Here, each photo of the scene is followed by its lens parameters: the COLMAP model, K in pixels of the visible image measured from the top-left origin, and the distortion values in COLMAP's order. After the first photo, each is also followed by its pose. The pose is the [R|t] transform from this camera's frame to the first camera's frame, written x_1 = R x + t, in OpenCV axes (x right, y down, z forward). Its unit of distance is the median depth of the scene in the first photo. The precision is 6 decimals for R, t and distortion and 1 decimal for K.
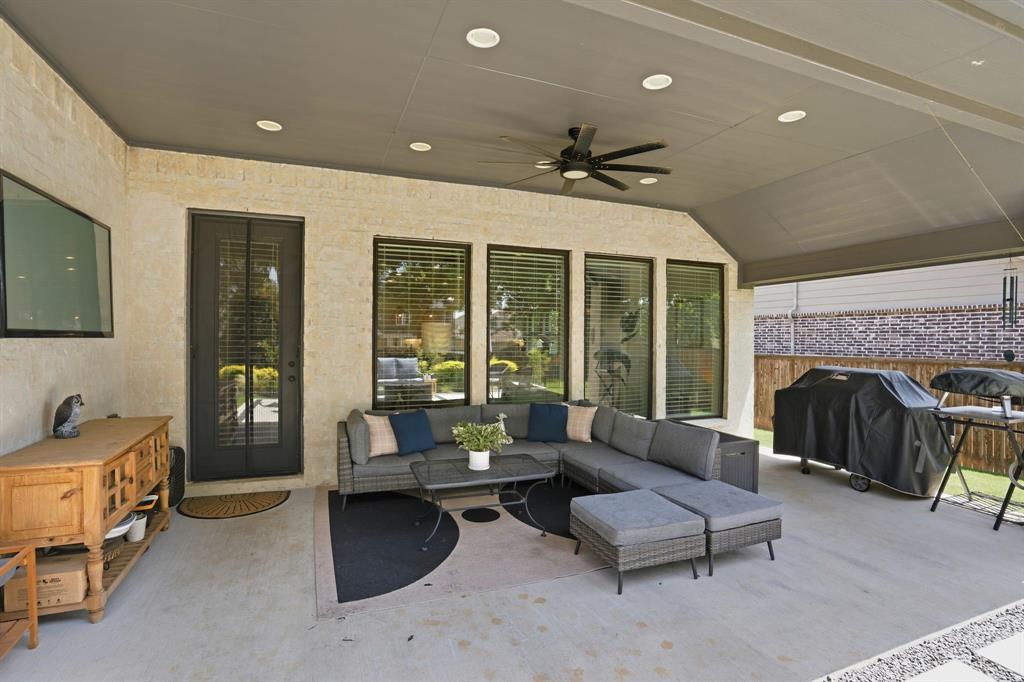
lens RADIAL K [[495.1, 0, 510.4], [0, 495.1, 346.7], [0, 0, 1]] dist [-0.026594, 0.004725]
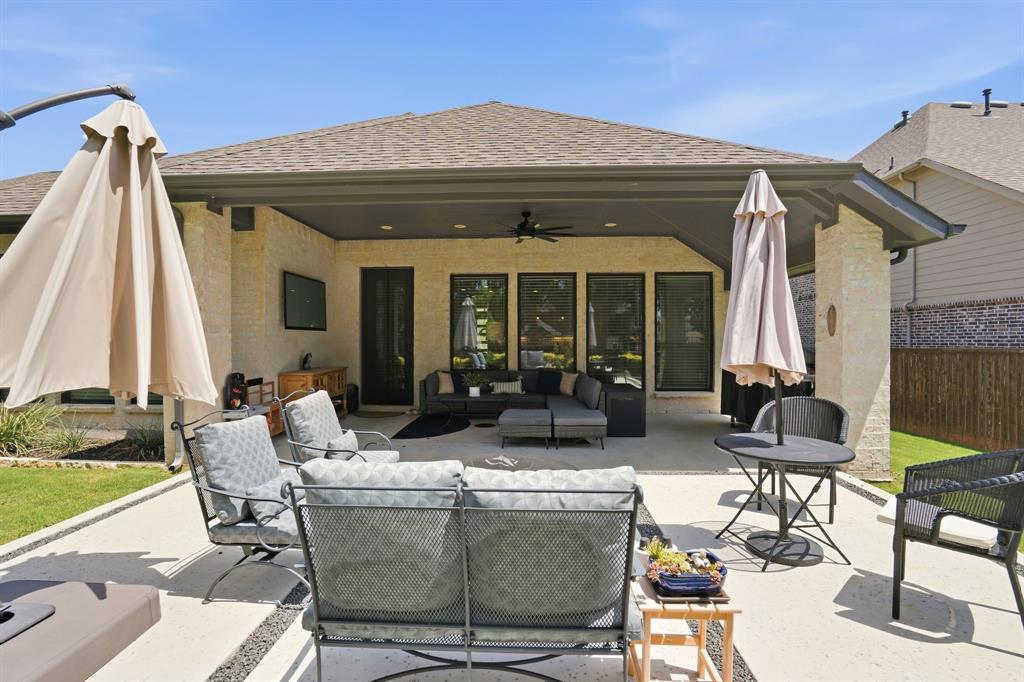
lens RADIAL K [[495.1, 0, 509.7], [0, 495.1, 344.5], [0, 0, 1]] dist [-0.026594, 0.004725]
pose [[0.913614, -0.001545, -0.406581, 0.639236], [-0.001221, 0.999978, -0.006542, 0.041558], [0.406582, 0.006473, 0.913591, -0.534169]]
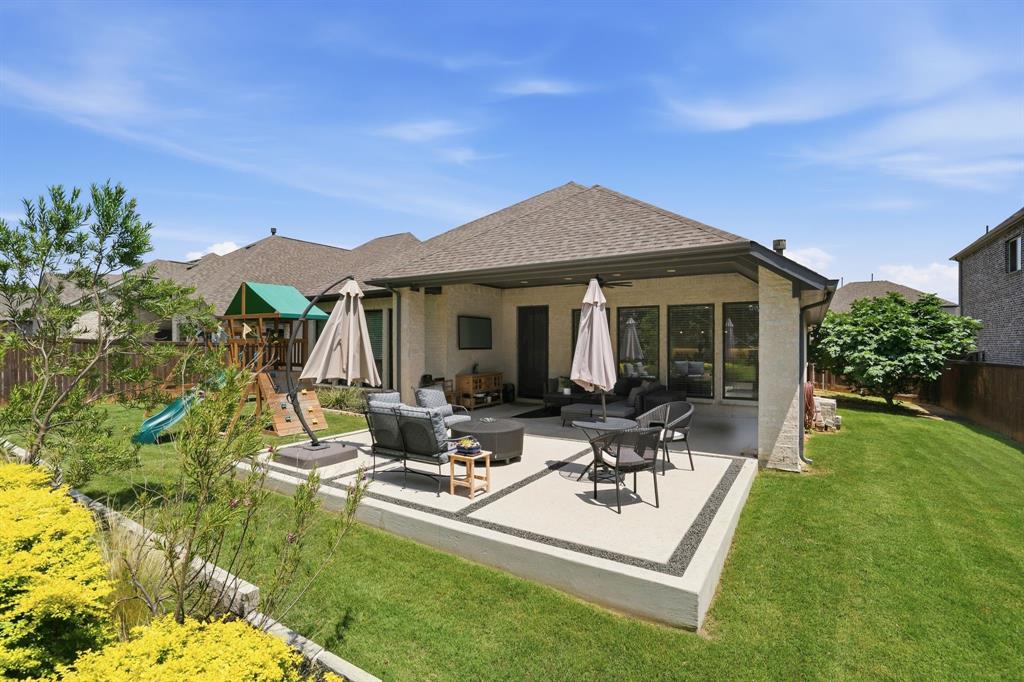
lens RADIAL K [[495.1, 0, 516.6], [0, 495.1, 338.8], [0, 0, 1]] dist [-0.026594, 0.004725]
pose [[0.591249, -0.012091, -0.806399, 1.592522], [-0.011181, 0.999669, -0.023187, -0.009008], [0.806412, 0.022726, 0.590918, -0.716845]]
